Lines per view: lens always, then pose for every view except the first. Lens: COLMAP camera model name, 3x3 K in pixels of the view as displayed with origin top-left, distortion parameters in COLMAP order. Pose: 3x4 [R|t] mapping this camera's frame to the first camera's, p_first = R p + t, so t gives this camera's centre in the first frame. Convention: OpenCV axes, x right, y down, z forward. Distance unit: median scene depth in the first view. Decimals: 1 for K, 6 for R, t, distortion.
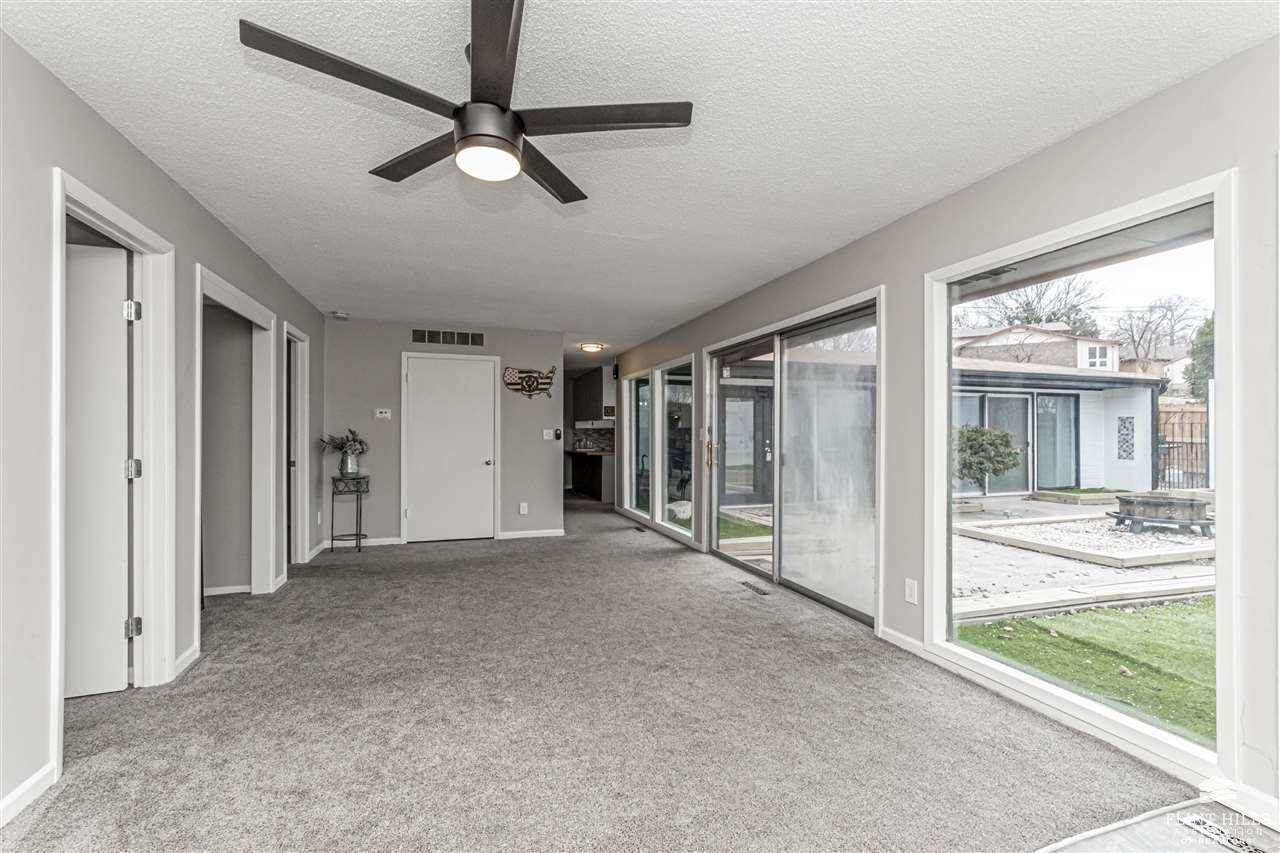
lens RADIAL K [[561.8, 0, 646.7], [0, 561.8, 431.3], [0, 0, 1]] dist [-0.000917, 0.000086]
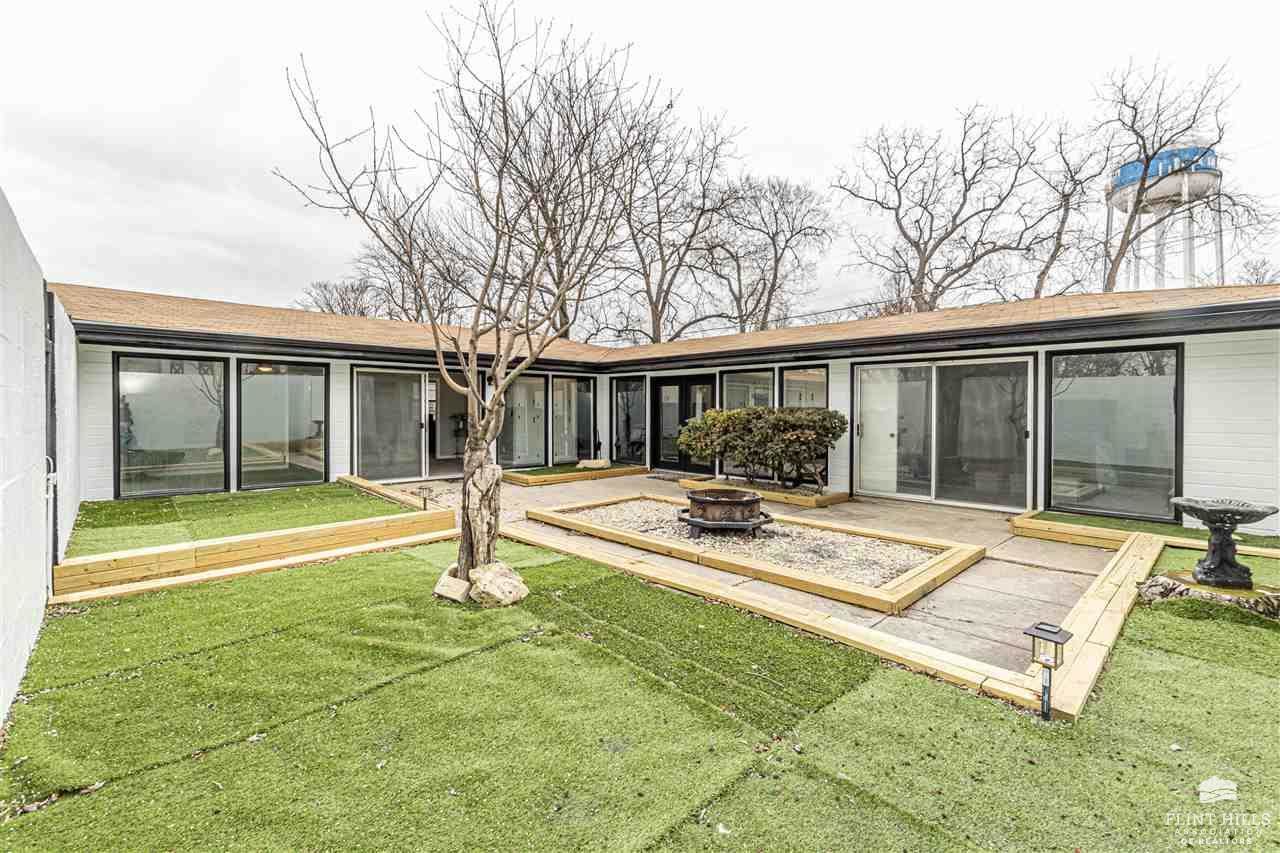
lens RADIAL K [[566.3, 0, 646.4], [0, 566.3, 415.7], [0, 0, 1]] dist [0.000774, 0.000798]
pose [[0.421004, 0.012278, -0.906976, 2.125619], [0.002944, 0.999885, 0.014903, -0.017895], [0.907054, -0.008944, 0.420920, 0.680286]]
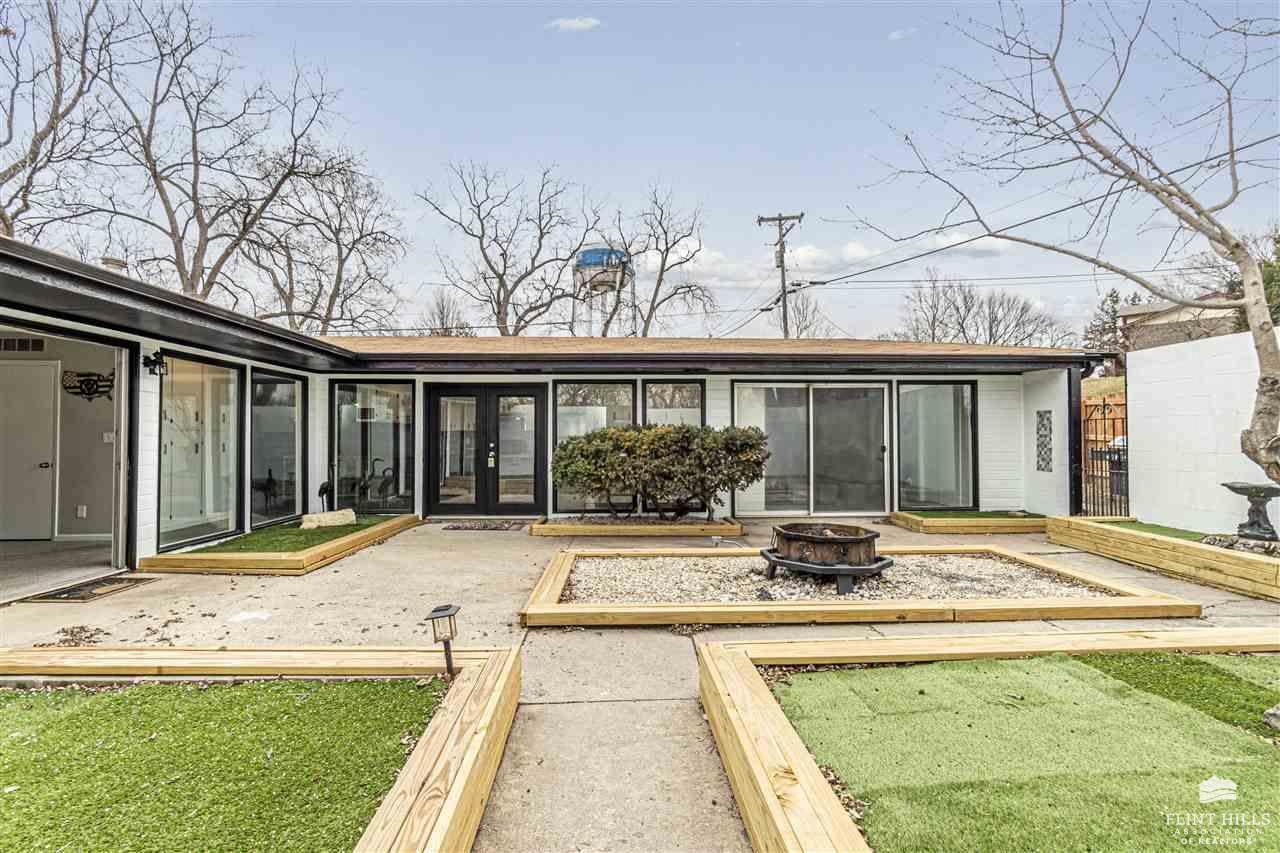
lens RADIAL K [[564.5, 0, 639.9], [0, 564.5, 428.9], [0, 0, 1]] dist [-0.002309, 0.000013]
pose [[0.958848, -0.006955, -0.283835, 1.146100], [0.004031, 0.999933, -0.010884, 0.005576], [0.283892, 0.009292, 0.958811, 0.360337]]
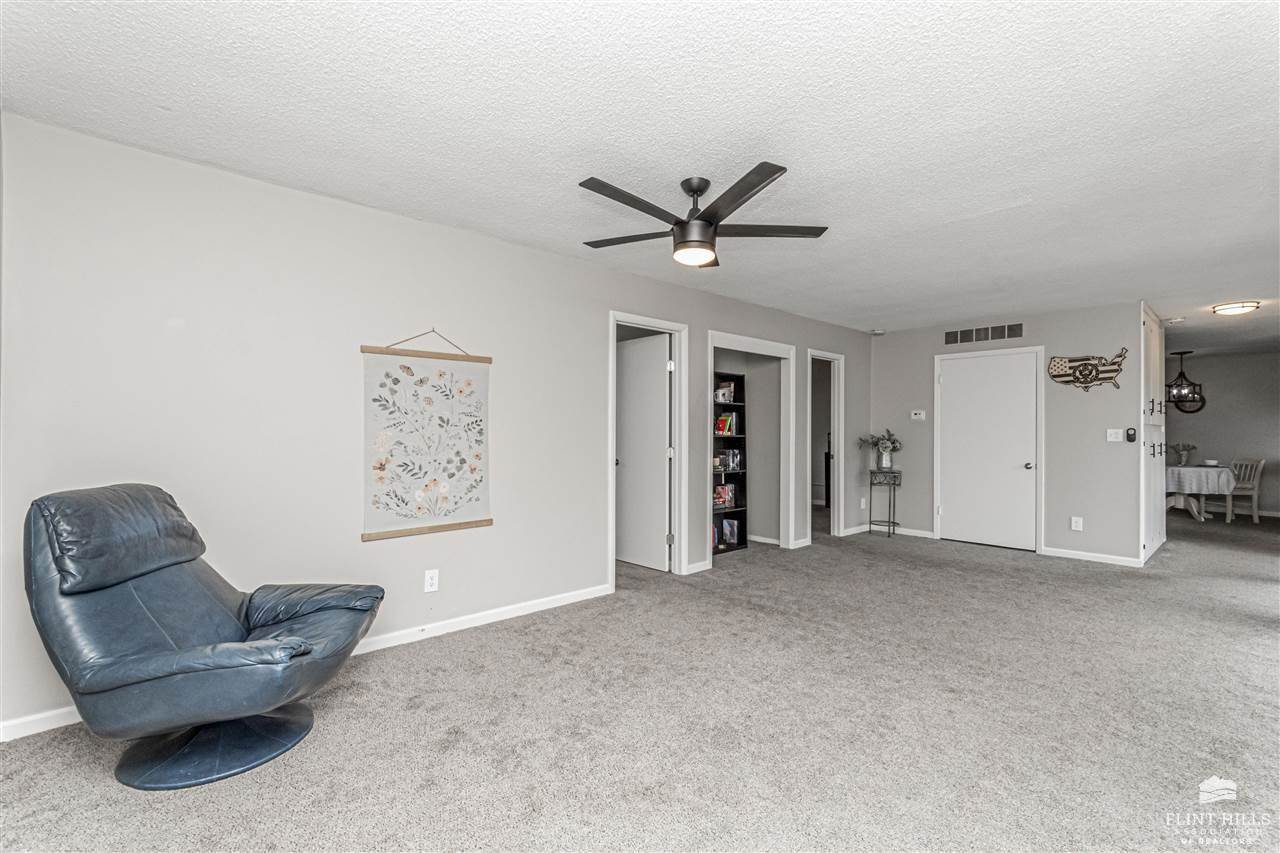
lens RADIAL K [[564.5, 0, 639.9], [0, 564.5, 428.9], [0, 0, 1]] dist [-0.002309, 0.000013]
pose [[0.390992, -0.003729, -0.920387, 0.334633], [0.000833, 0.999993, -0.003698, -0.001025], [0.920394, 0.000680, 0.390992, 0.086639]]
